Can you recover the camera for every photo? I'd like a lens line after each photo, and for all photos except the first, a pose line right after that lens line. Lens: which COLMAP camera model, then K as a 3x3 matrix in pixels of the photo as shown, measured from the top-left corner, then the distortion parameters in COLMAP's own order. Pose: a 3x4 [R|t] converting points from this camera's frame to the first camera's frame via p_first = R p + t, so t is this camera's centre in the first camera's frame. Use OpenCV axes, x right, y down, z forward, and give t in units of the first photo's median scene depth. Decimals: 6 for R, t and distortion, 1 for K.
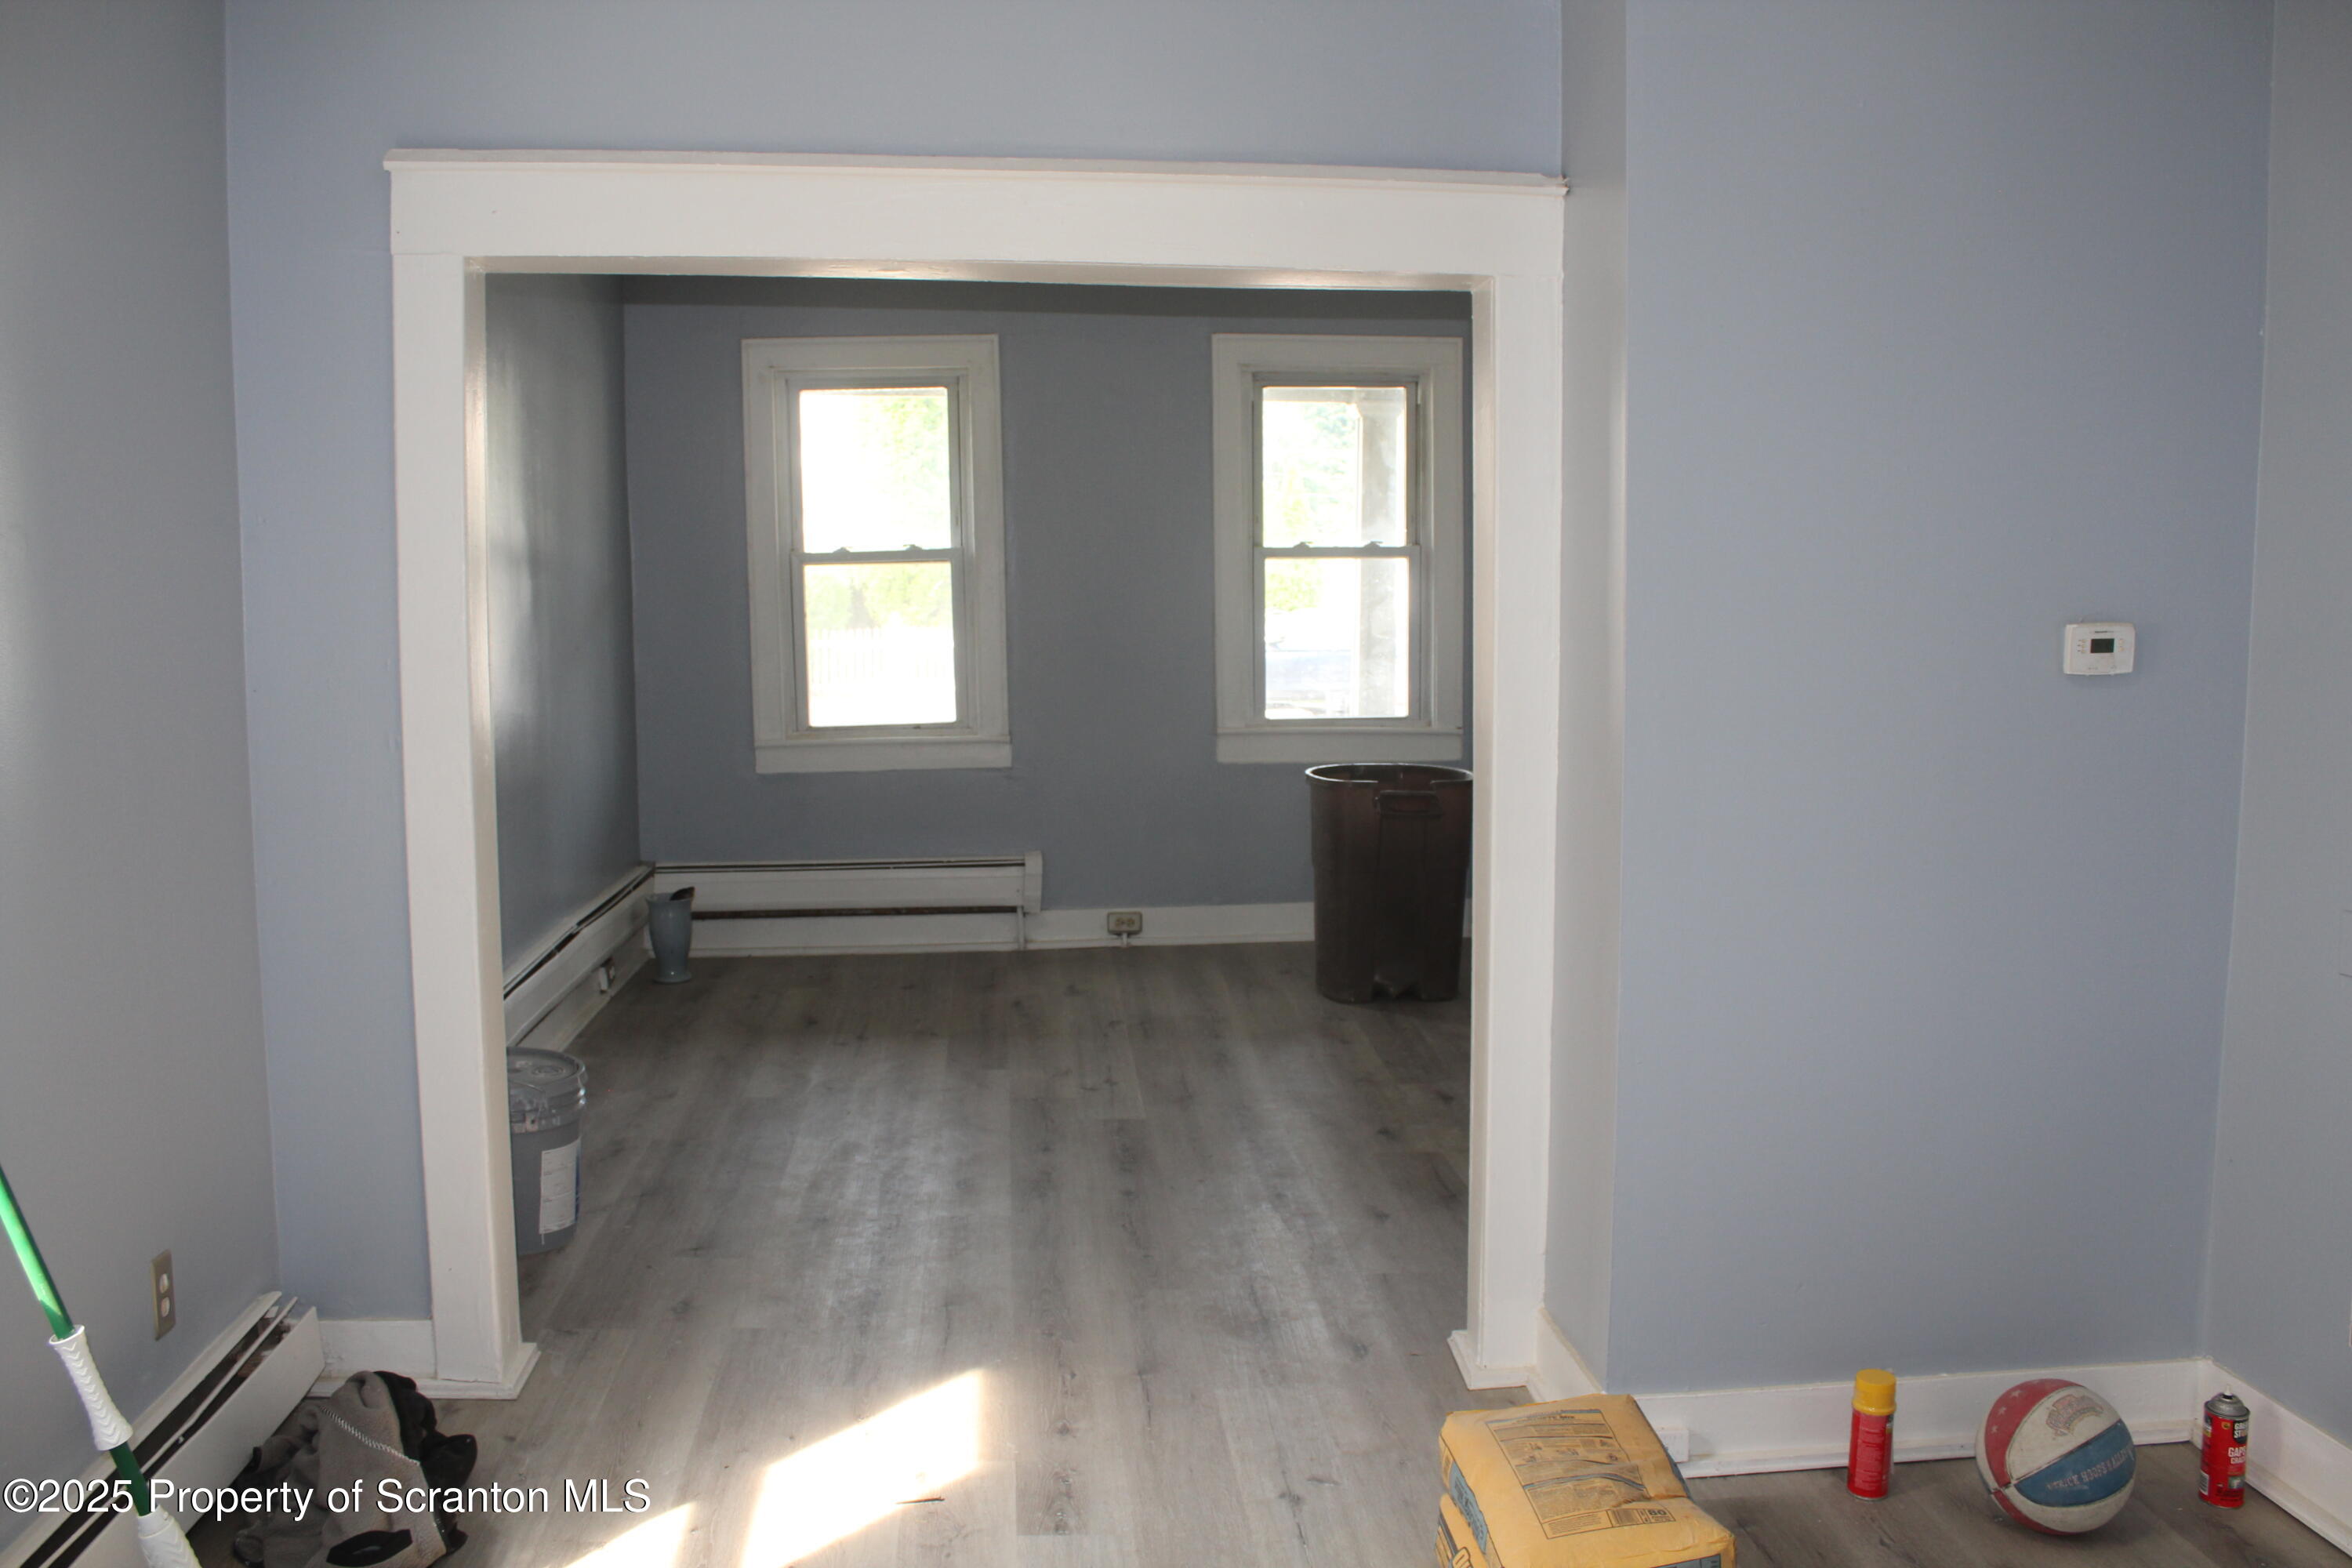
lens RADIAL K [[1962.5, 0, 1172.1], [0, 1962.5, 785.5], [0, 0, 1]] dist [-0.143776, 0.129169]
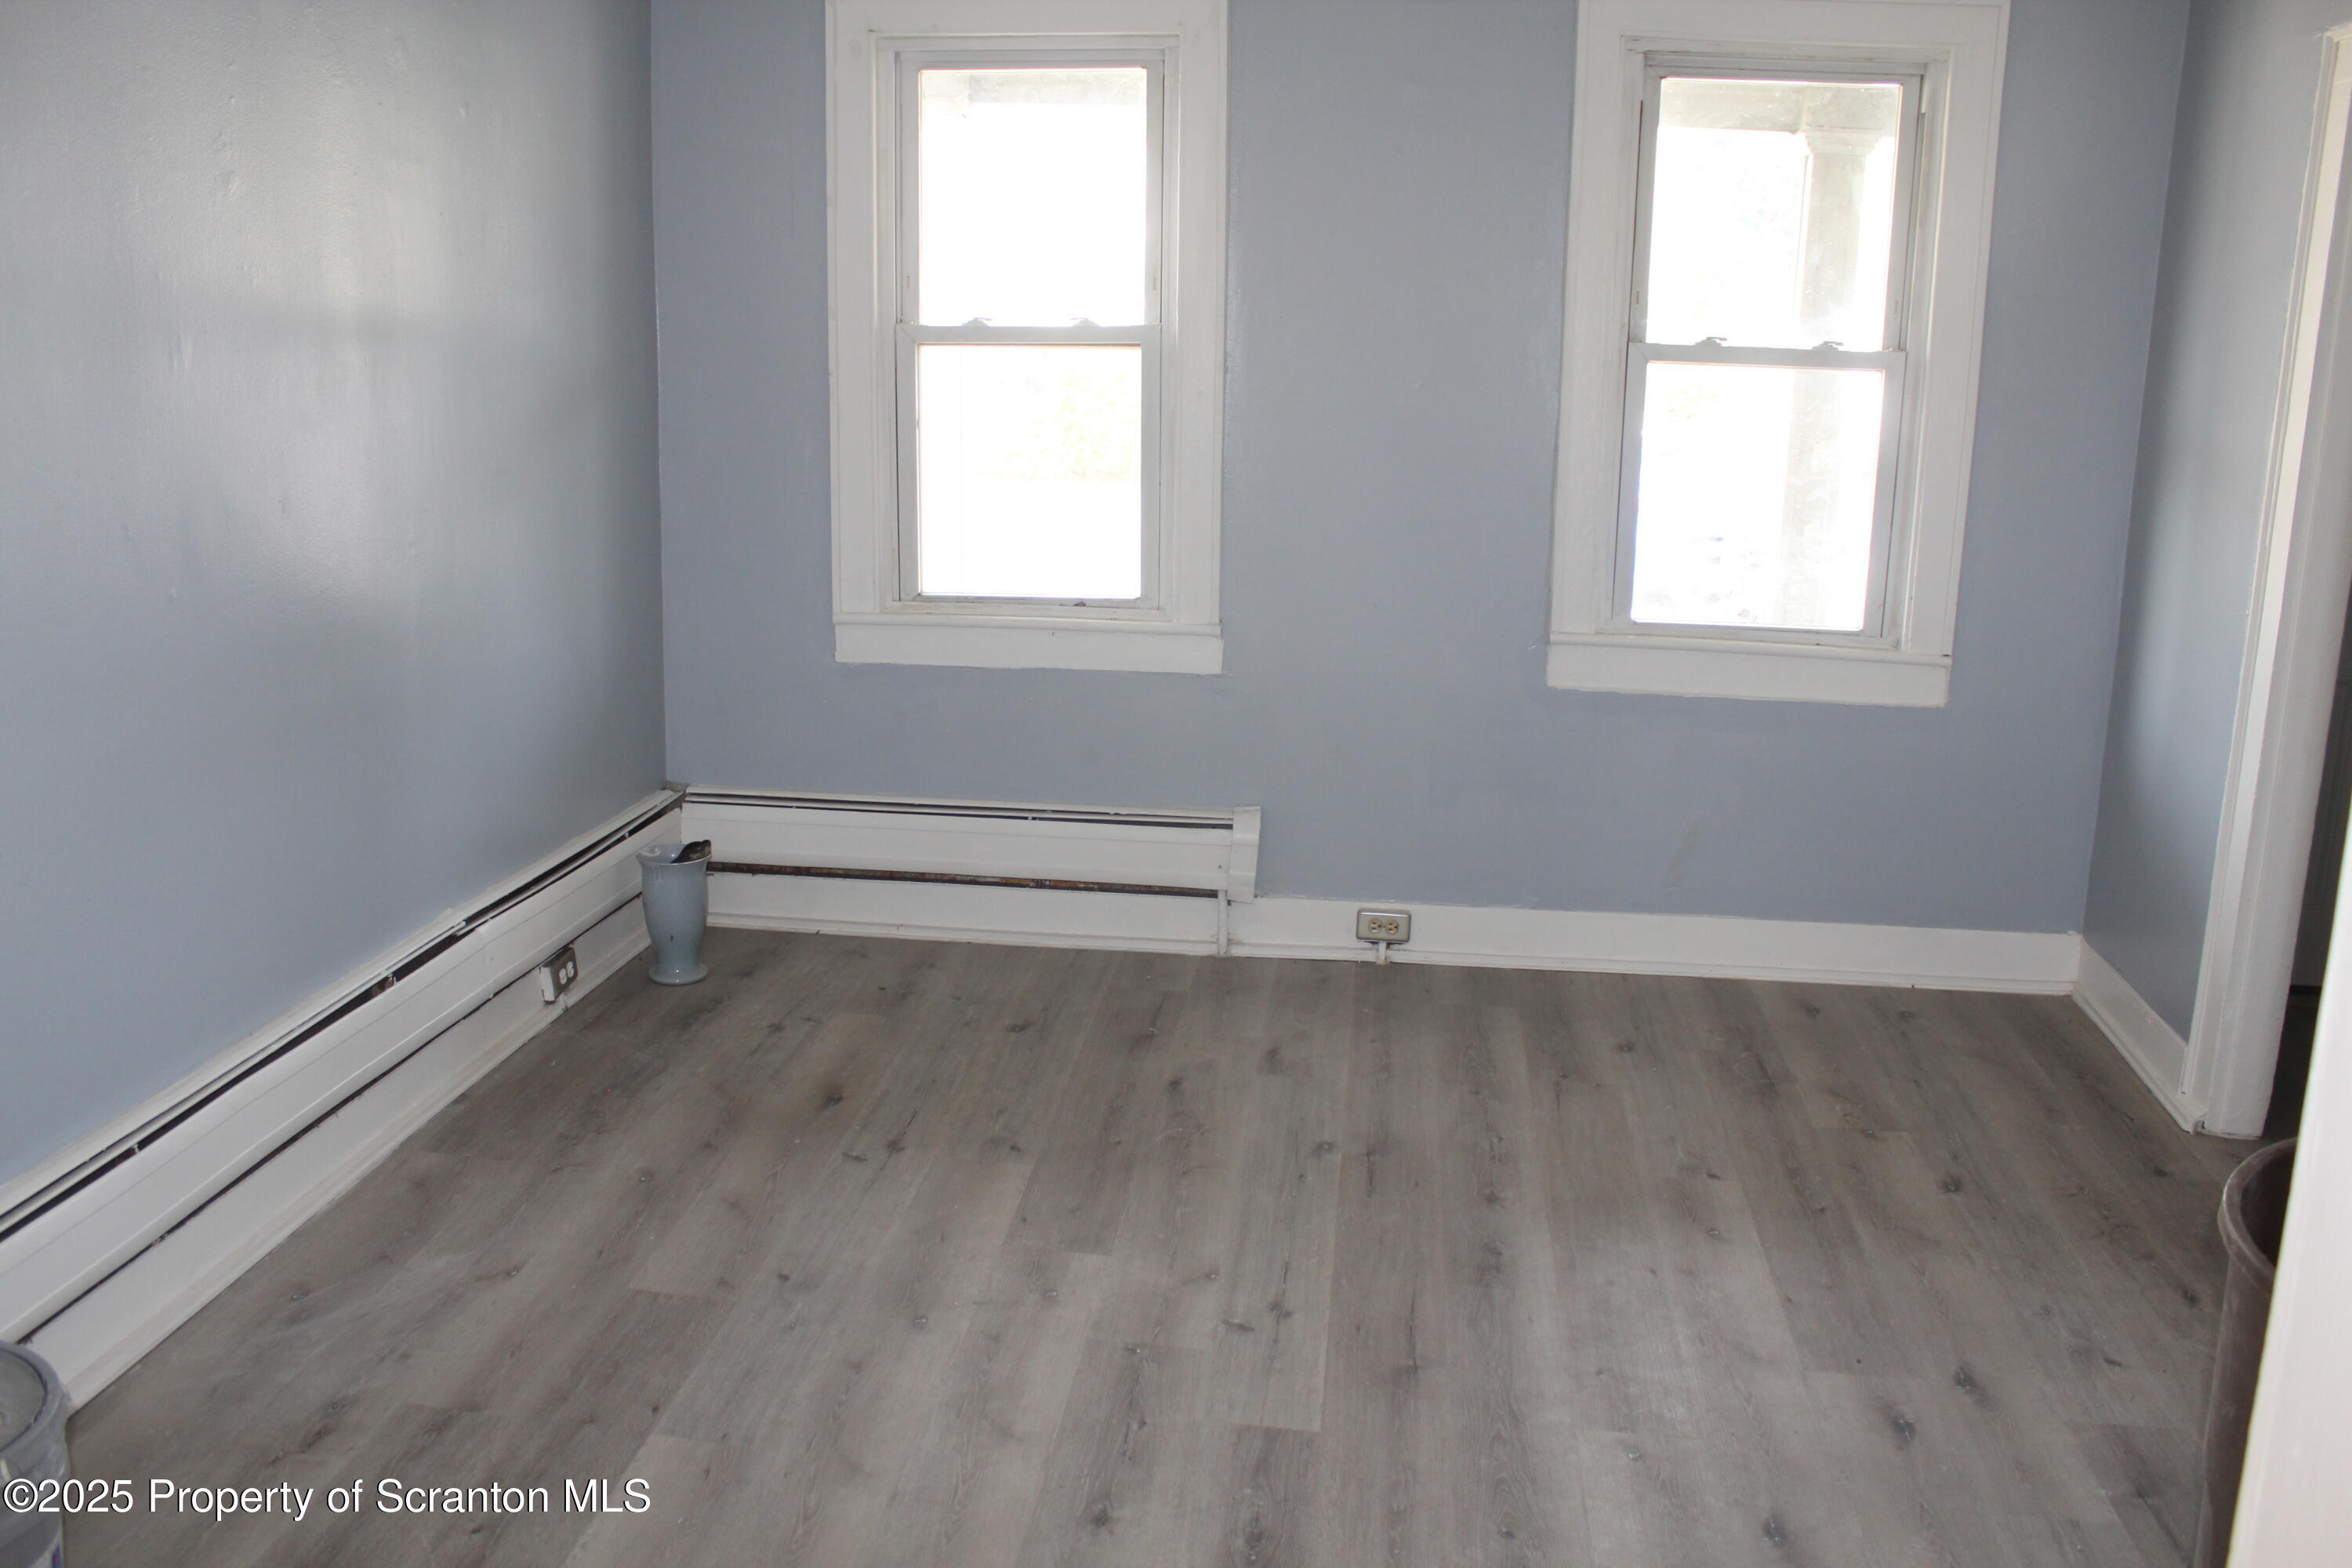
lens RADIAL K [[1962.5, 0, 1191.5], [0, 1962.5, 773.8], [0, 0, 1]] dist [-0.143776, 0.129169]
pose [[0.981816, 0.070942, -0.176081, 0.023824], [-0.052954, 0.993079, 0.104837, -0.044051], [0.182300, -0.093607, 0.978777, 0.369900]]
